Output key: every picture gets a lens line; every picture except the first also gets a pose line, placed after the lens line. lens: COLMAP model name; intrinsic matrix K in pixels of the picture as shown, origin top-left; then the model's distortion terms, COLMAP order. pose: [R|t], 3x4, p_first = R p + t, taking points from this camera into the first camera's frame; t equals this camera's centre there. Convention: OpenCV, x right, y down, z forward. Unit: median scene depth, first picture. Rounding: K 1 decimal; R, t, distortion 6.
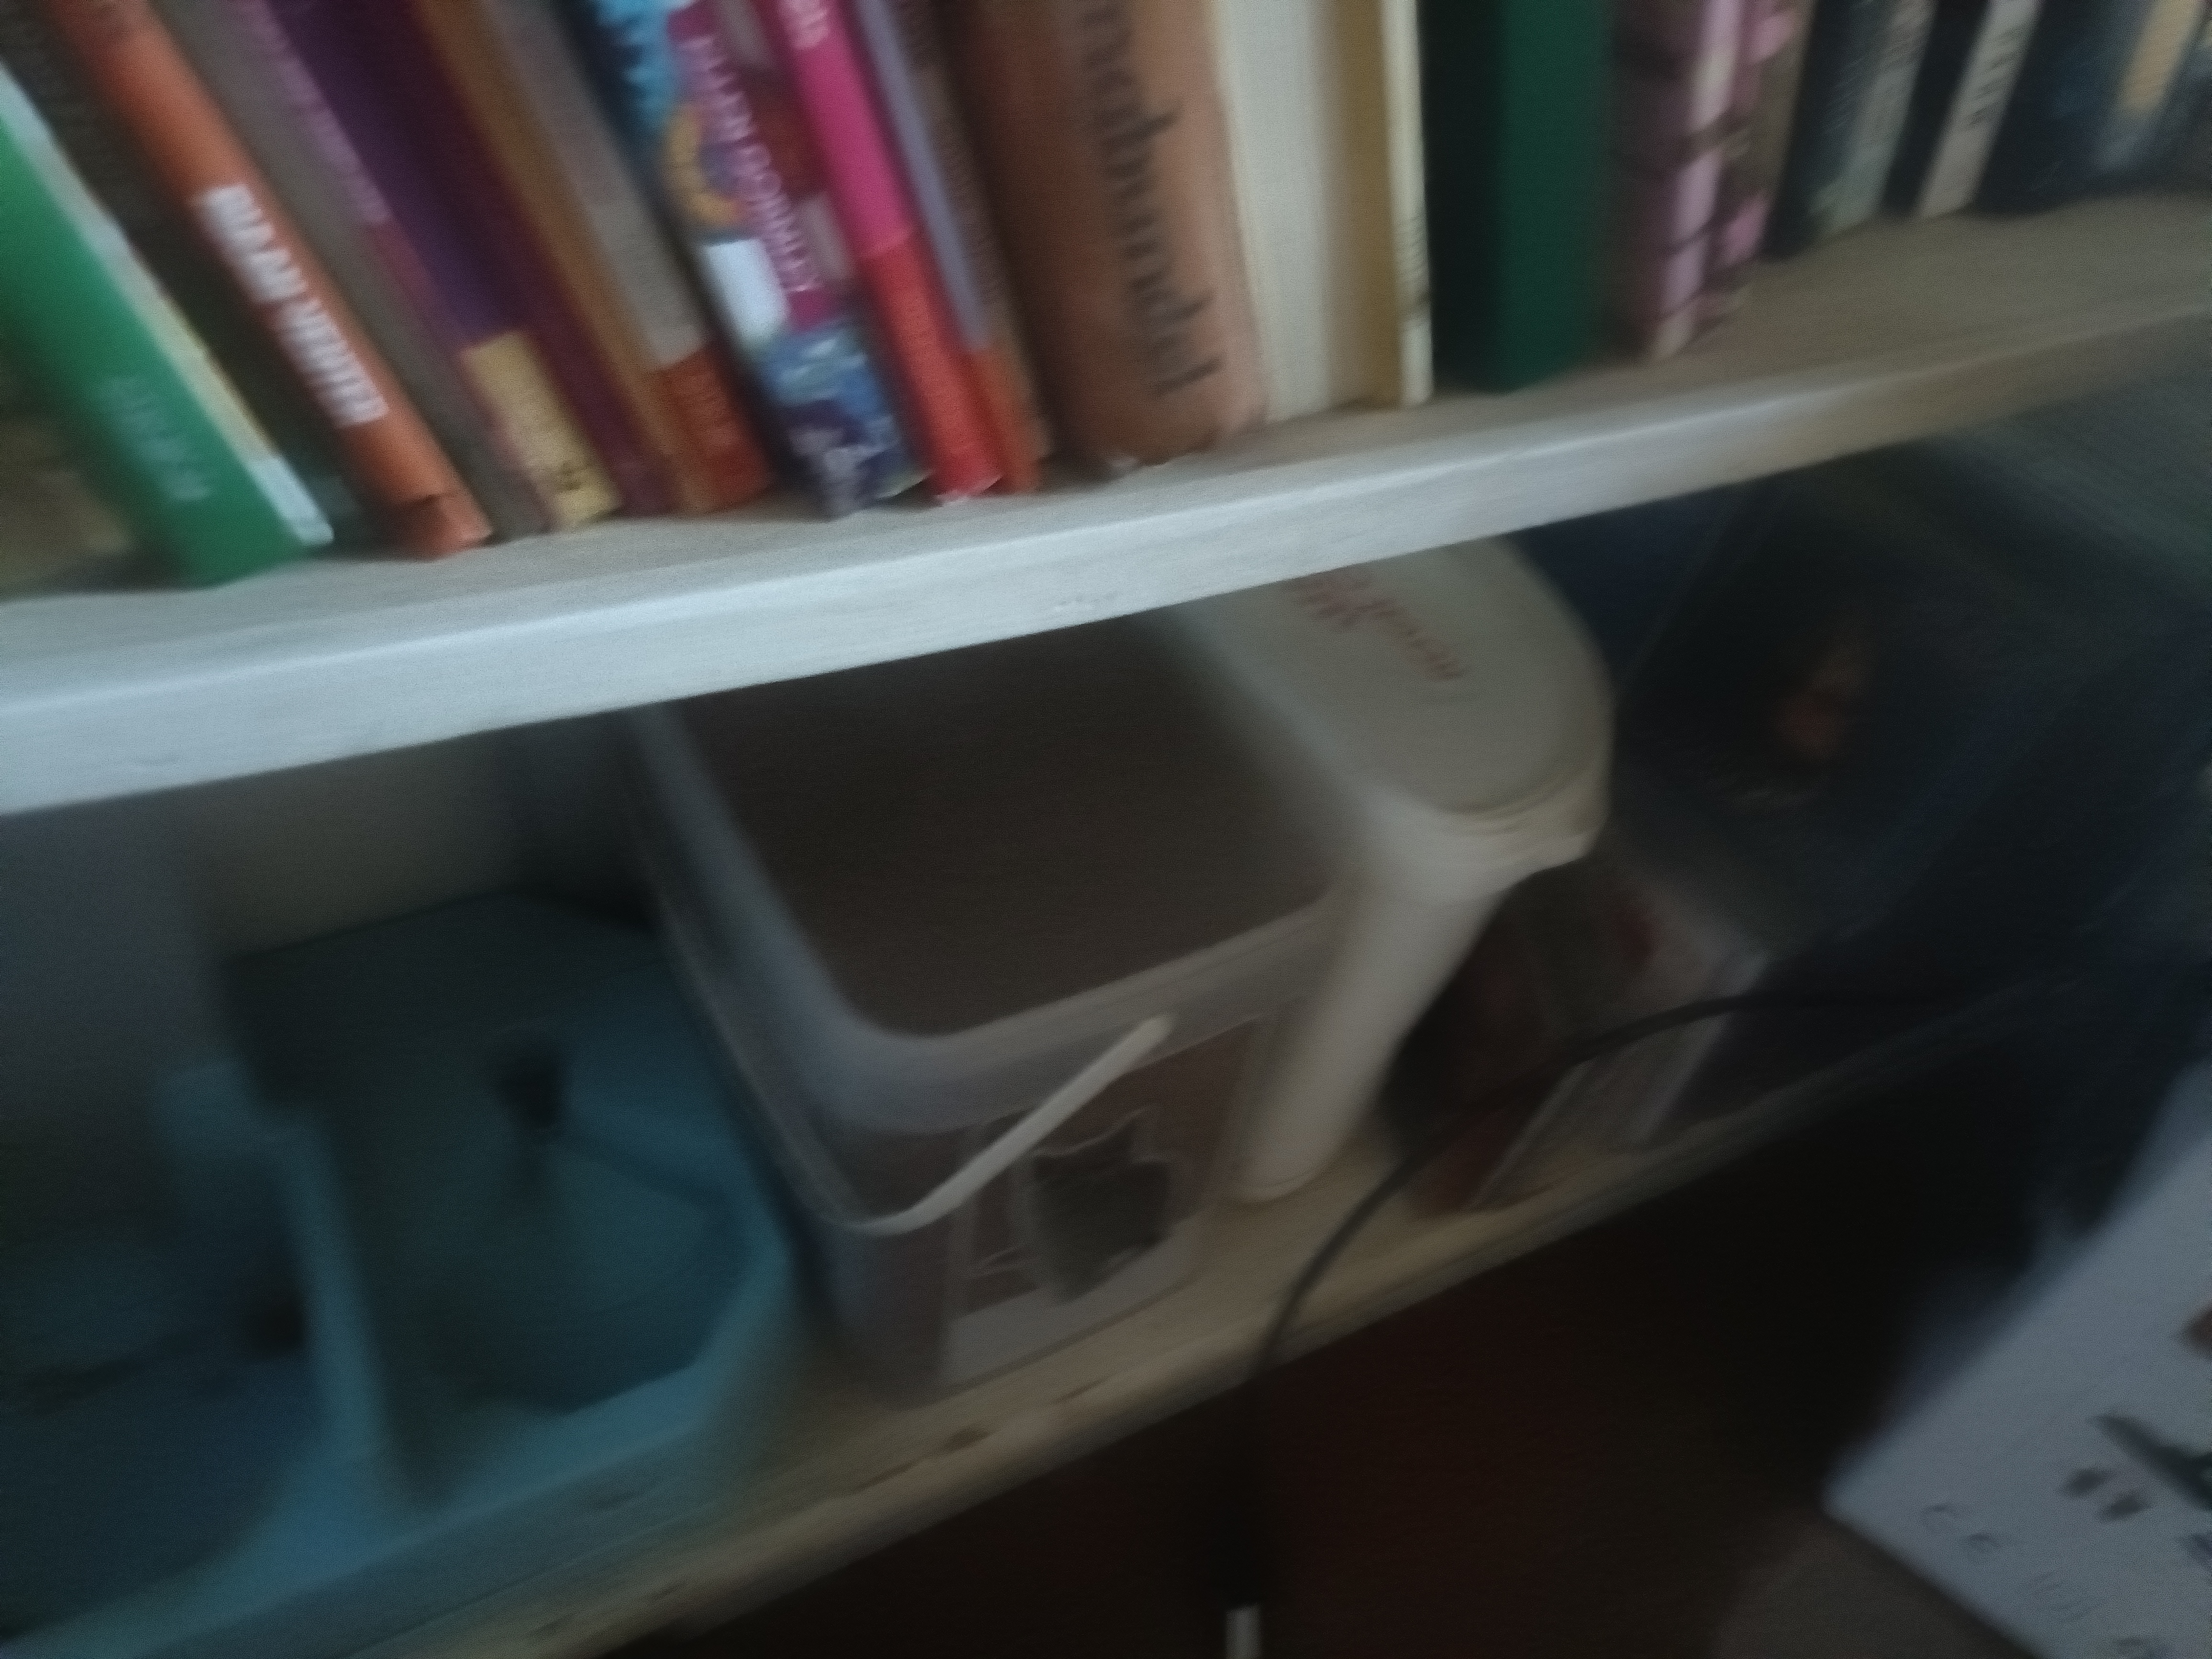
lens RADIAL K [[1672.2, 0, 1106.0], [0, 1672.2, 829.5], [0, 0, 1]] dist [0.021018, -0.006785]
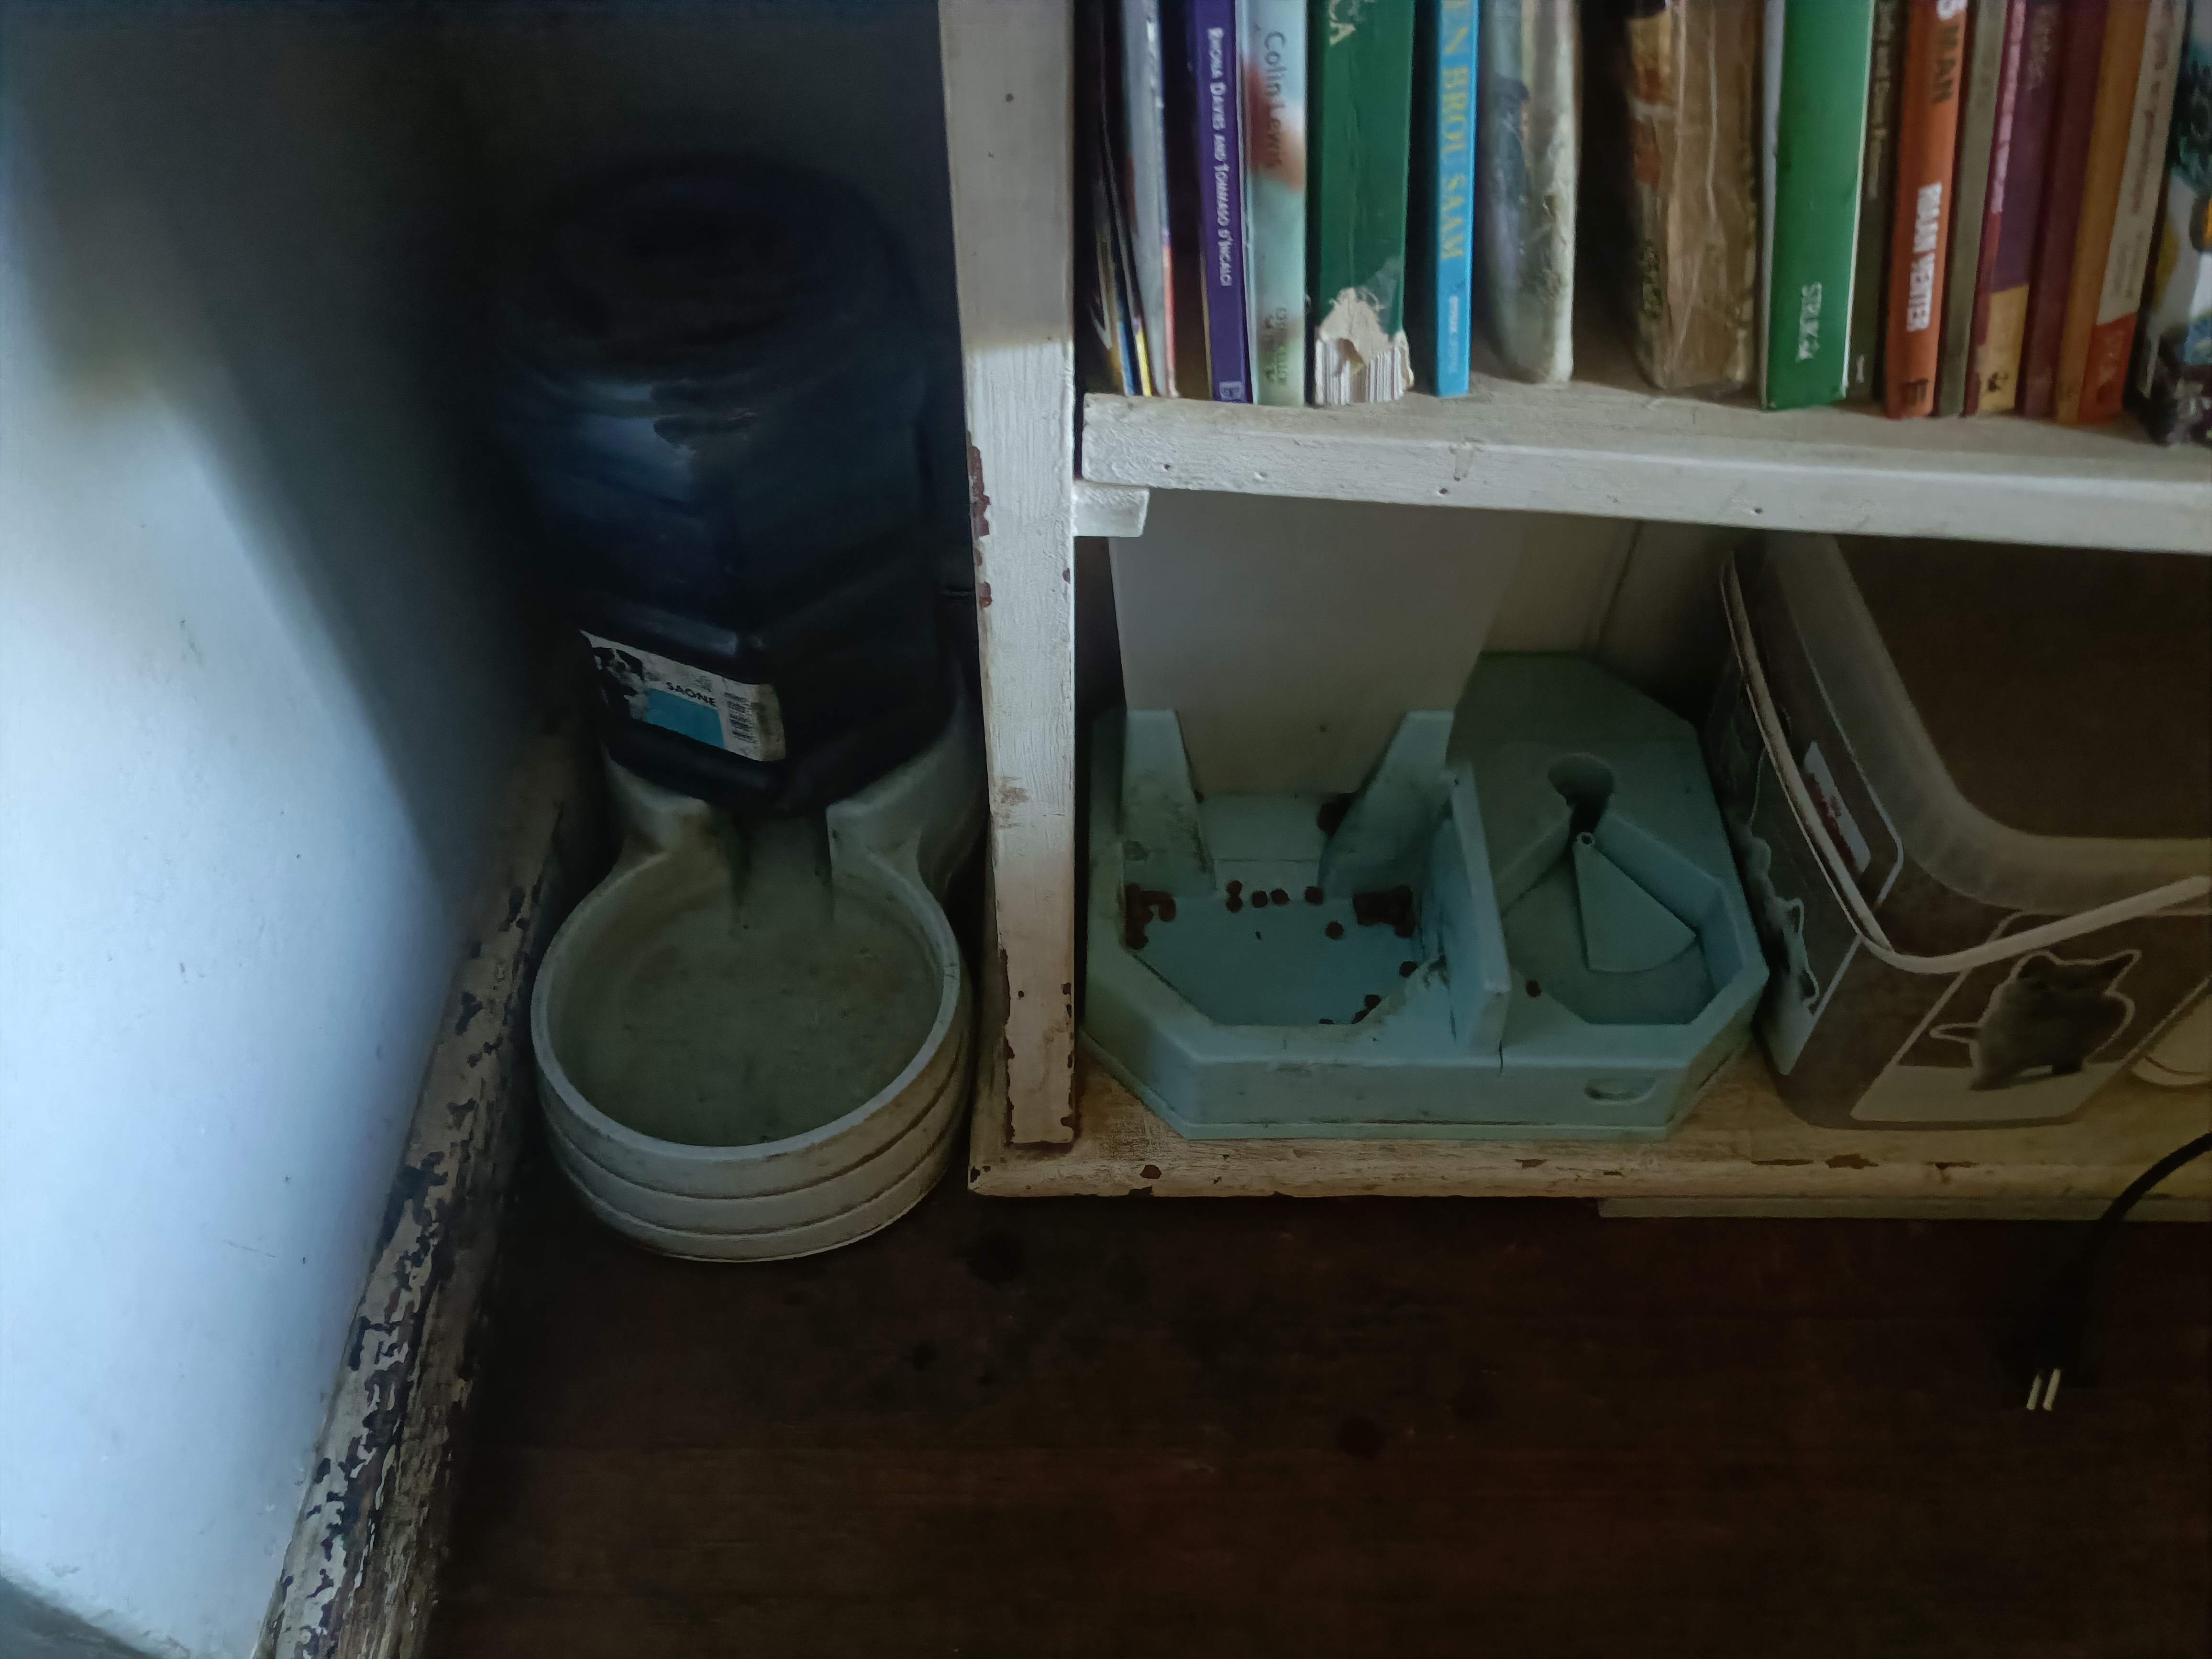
lens RADIAL K [[1672.2, 0, 1106.0], [0, 1672.2, 829.5], [0, 0, 1]] dist [0.021018, -0.006785]
pose [[0.889494, 0.293401, -0.350310, -0.361744], [-0.262483, 0.955604, 0.133877, 0.167079], [0.374037, -0.027132, 0.927017, -0.656588]]
